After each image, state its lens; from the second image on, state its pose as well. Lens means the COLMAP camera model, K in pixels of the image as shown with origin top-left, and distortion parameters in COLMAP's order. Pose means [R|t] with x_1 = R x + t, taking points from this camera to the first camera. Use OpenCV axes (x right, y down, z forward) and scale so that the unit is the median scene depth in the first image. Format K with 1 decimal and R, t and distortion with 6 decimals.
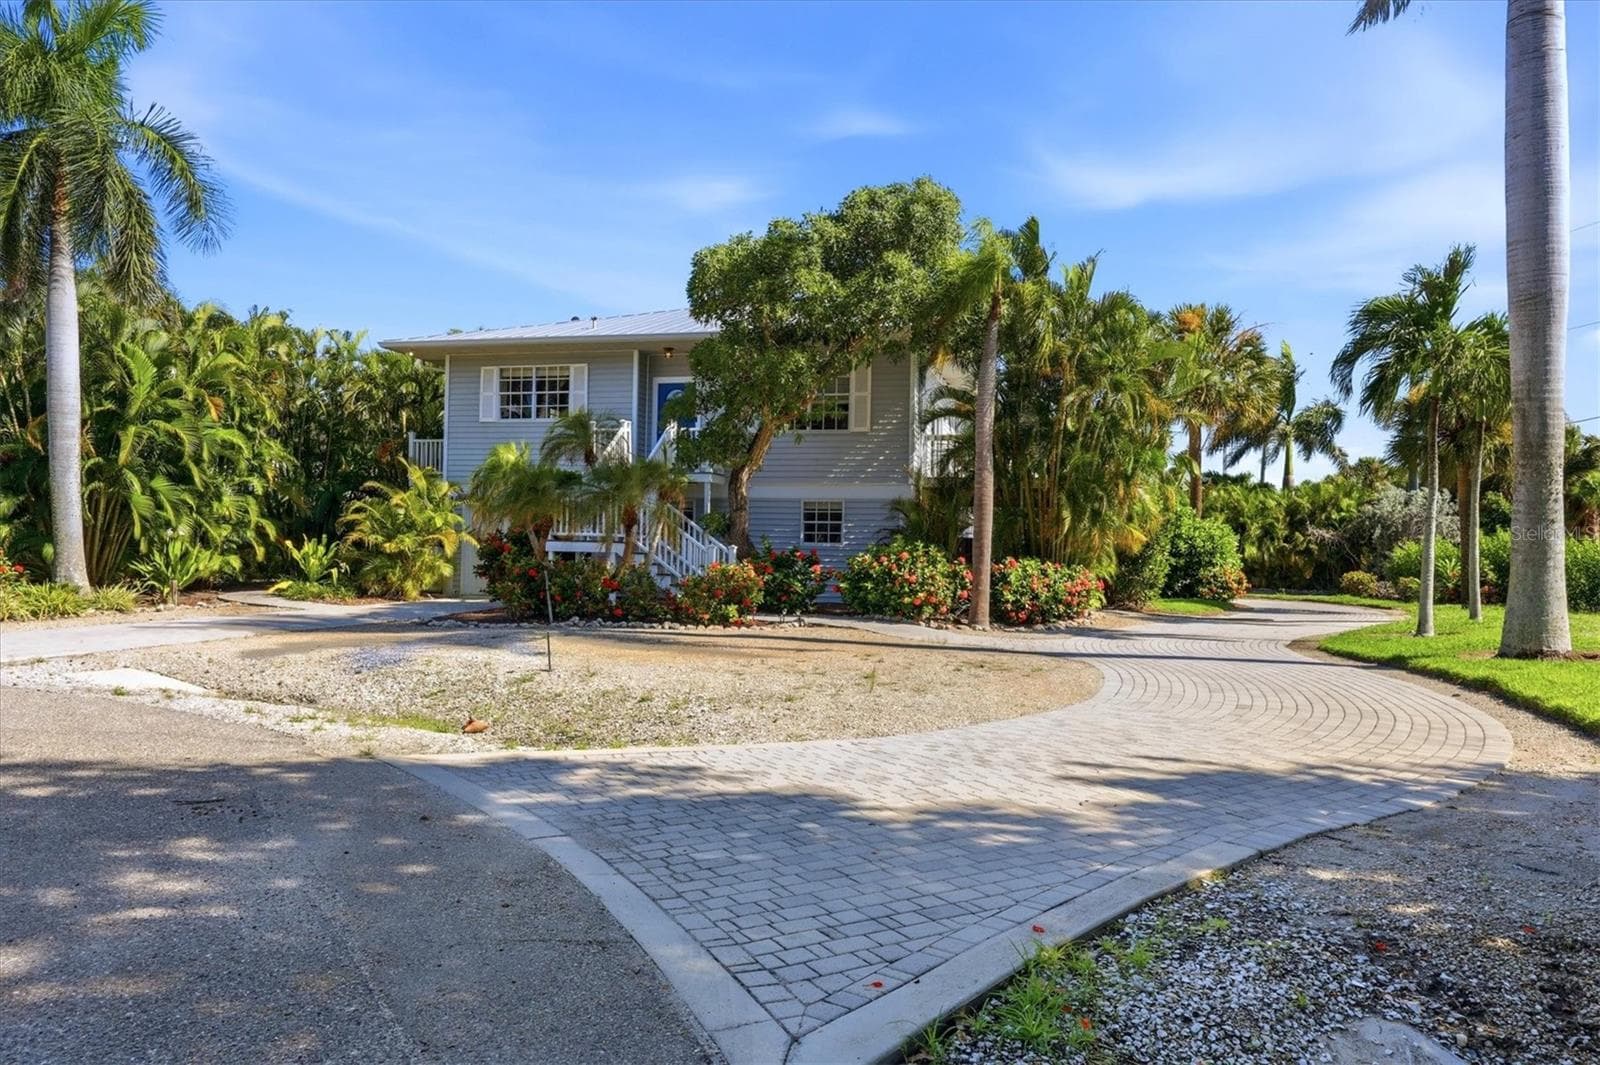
lens RADIAL K [[910.7, 0, 800.0], [0, 910.7, 532.5], [0, 0, 1]] dist [0.001798, -0.000089]
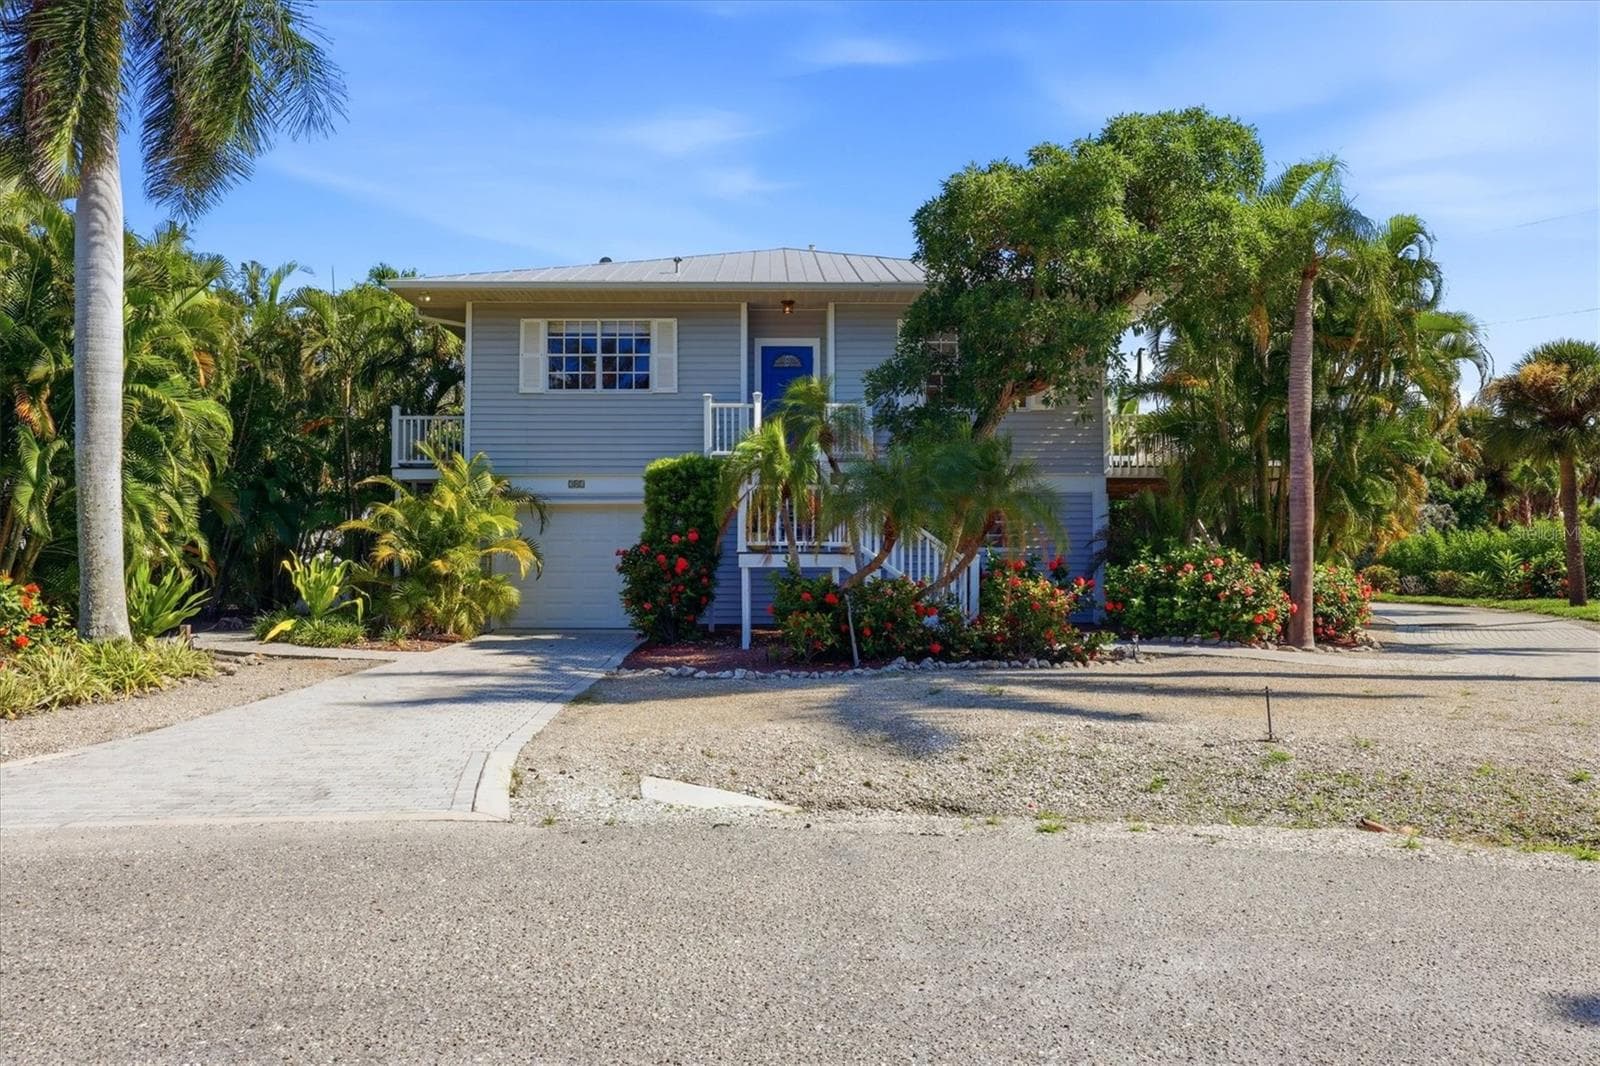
lens RADIAL K [[1076.4, 0, 800.1], [0, 1076.4, 466.9], [0, 0, 1]] dist [0.026710, 0.000438]
pose [[0.973030, -0.002200, 0.230669, -0.364068], [0.016374, 0.998091, -0.059550, -0.006308], [-0.230097, 0.061721, 0.971208, 0.114334]]
